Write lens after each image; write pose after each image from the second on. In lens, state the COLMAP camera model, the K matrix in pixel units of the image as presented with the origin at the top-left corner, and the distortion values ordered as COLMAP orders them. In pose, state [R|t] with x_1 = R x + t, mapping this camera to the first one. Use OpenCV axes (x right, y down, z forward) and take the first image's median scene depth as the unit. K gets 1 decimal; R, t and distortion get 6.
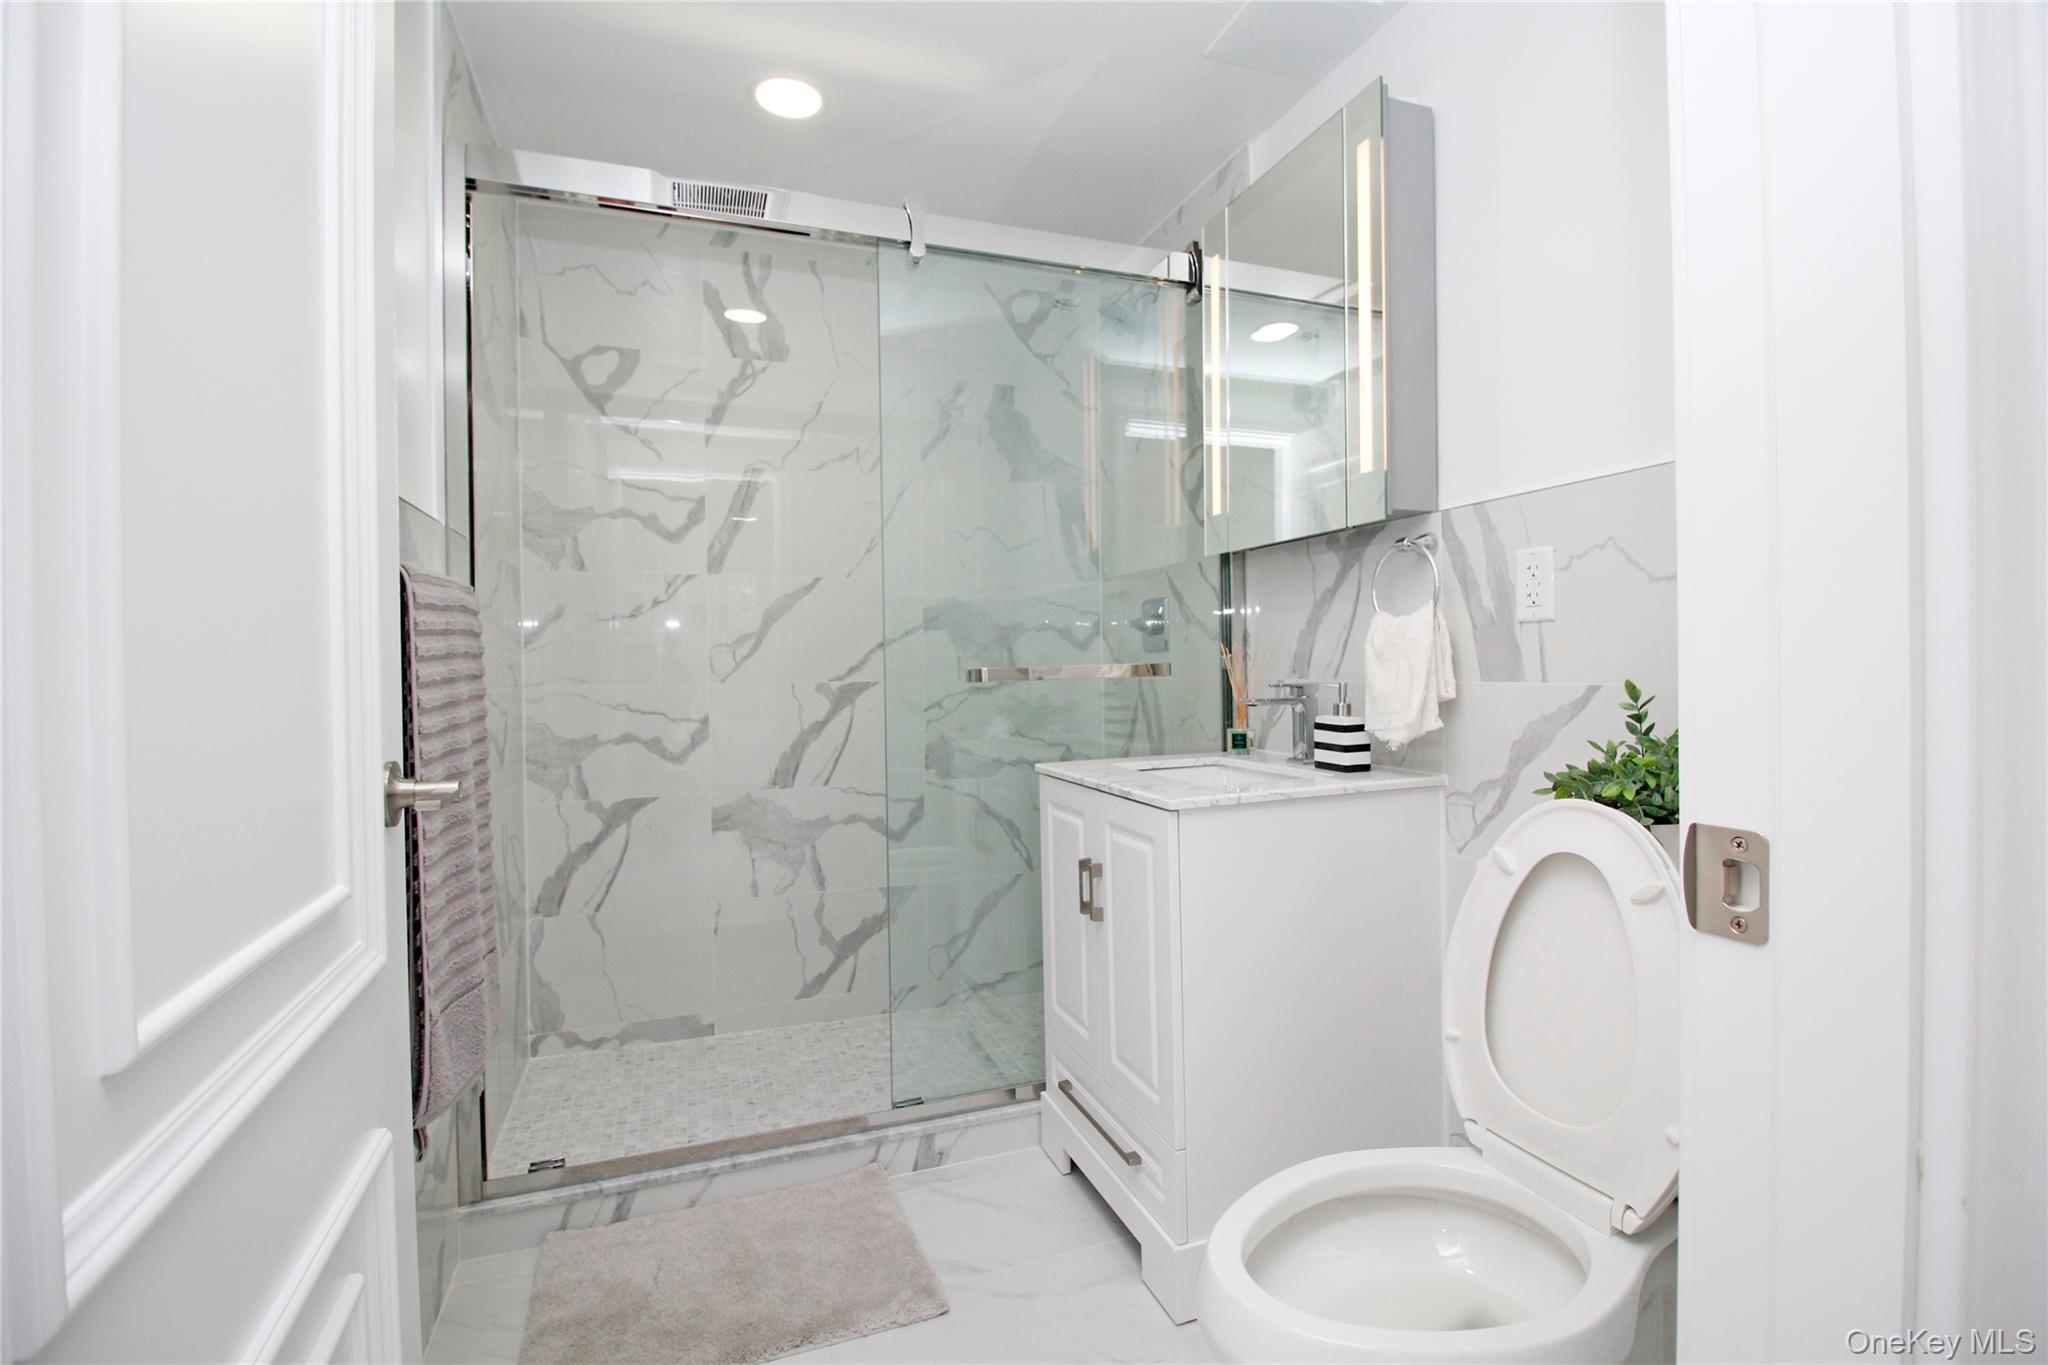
lens RADIAL K [[960.3, 0, 1040.9], [0, 960.3, 673.4], [0, 0, 1]] dist [-0.001172, -0.010582]
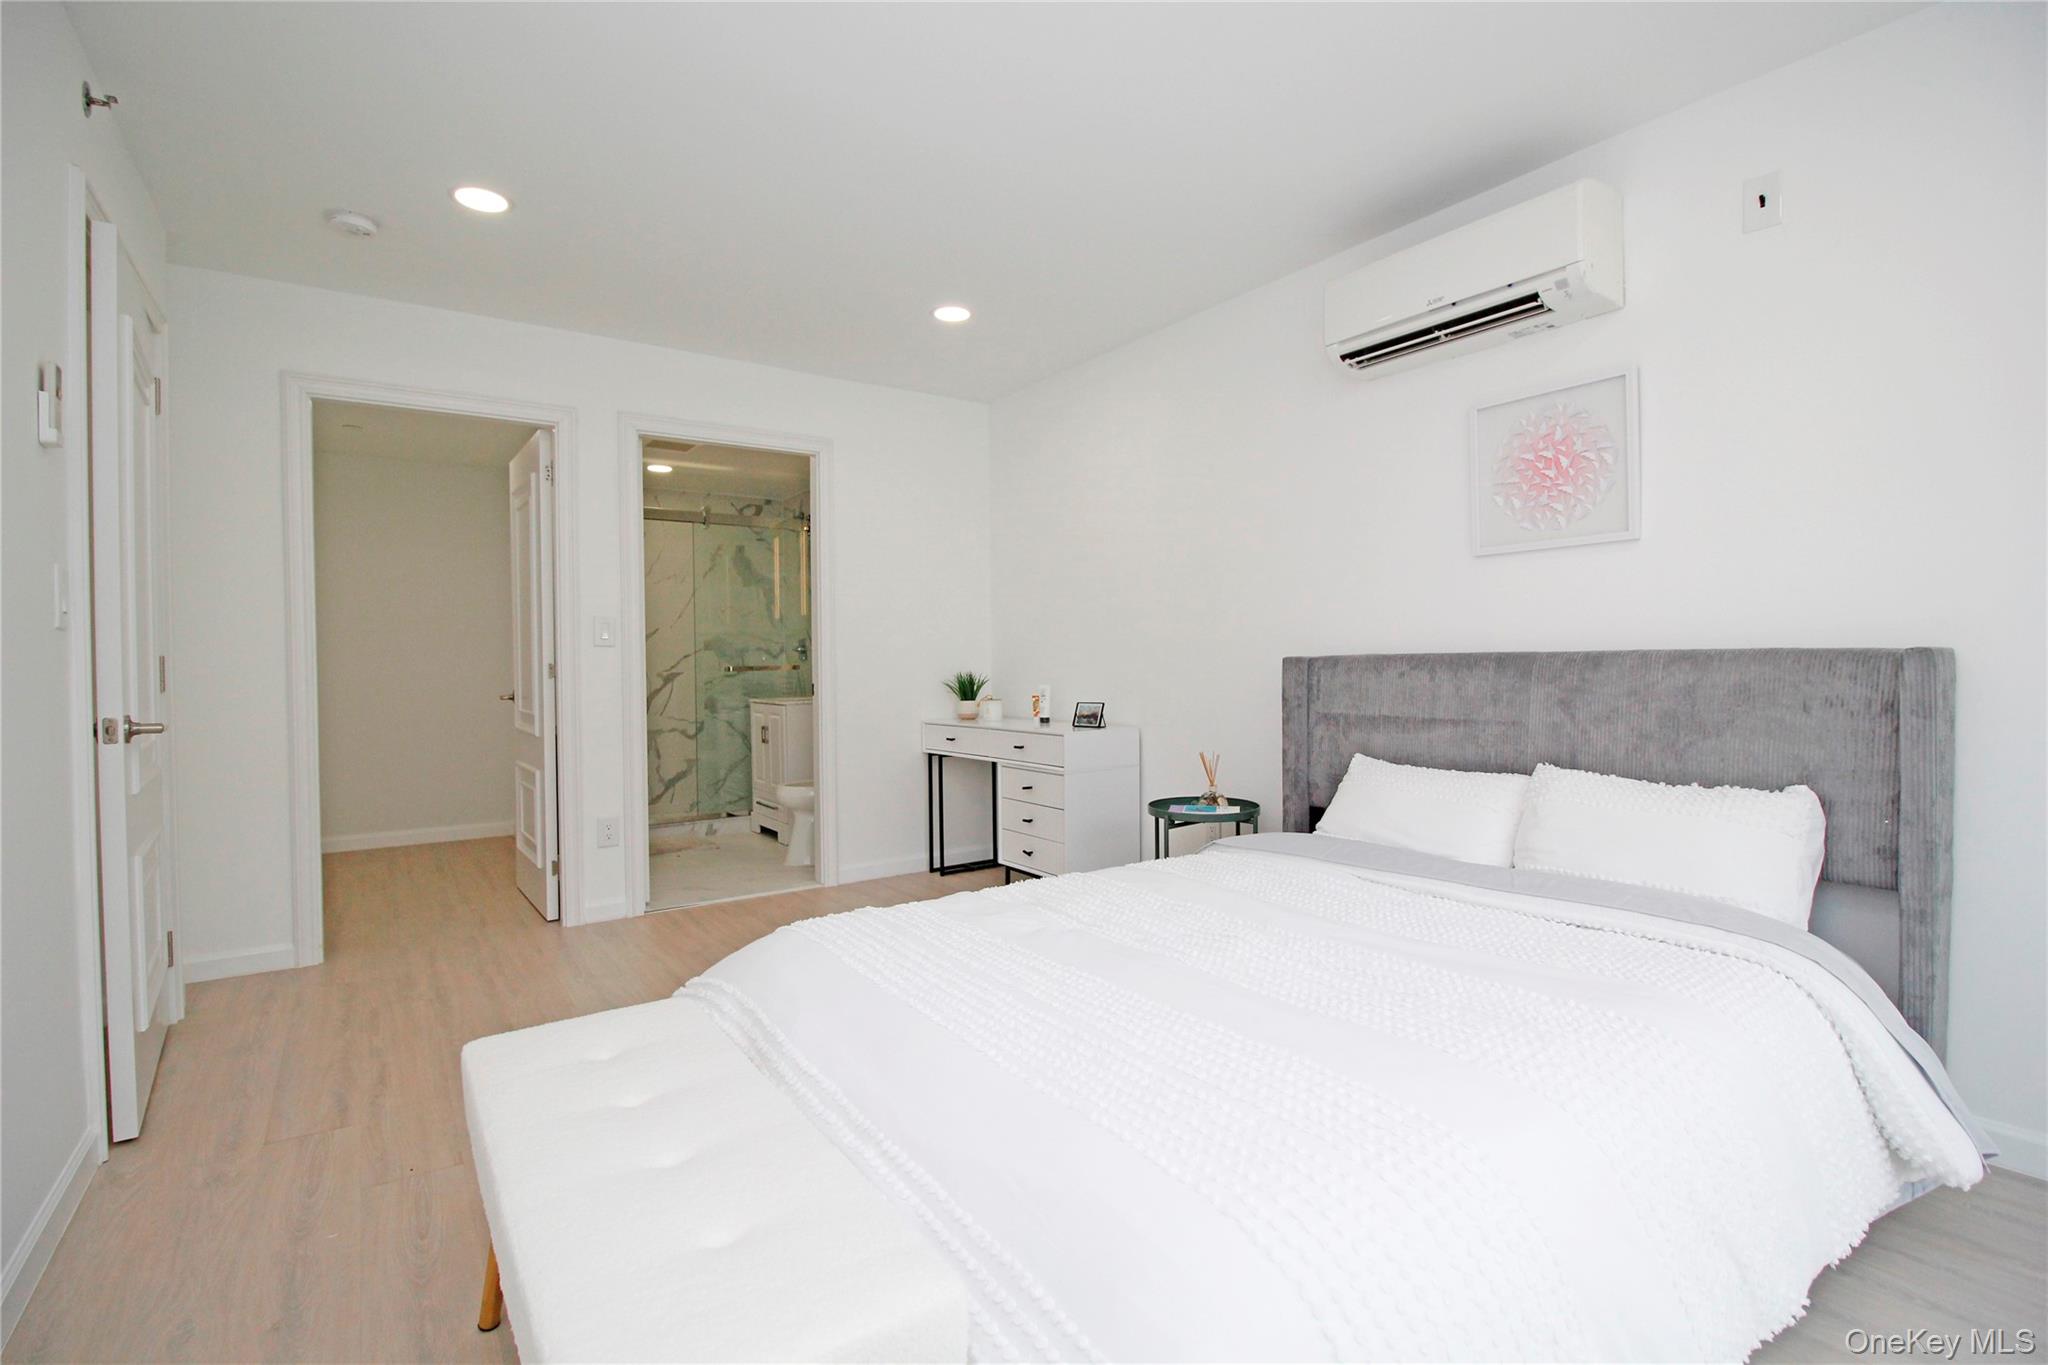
lens RADIAL K [[960.3, 0, 1040.9], [0, 960.3, 673.4], [0, 0, 1]] dist [-0.001172, -0.010582]
pose [[0.968001, 0.000858, 0.250947, 0.088403], [-0.001859, 0.999991, 0.003752, 0.001173], [-0.250941, -0.004098, 0.967994, -1.506164]]
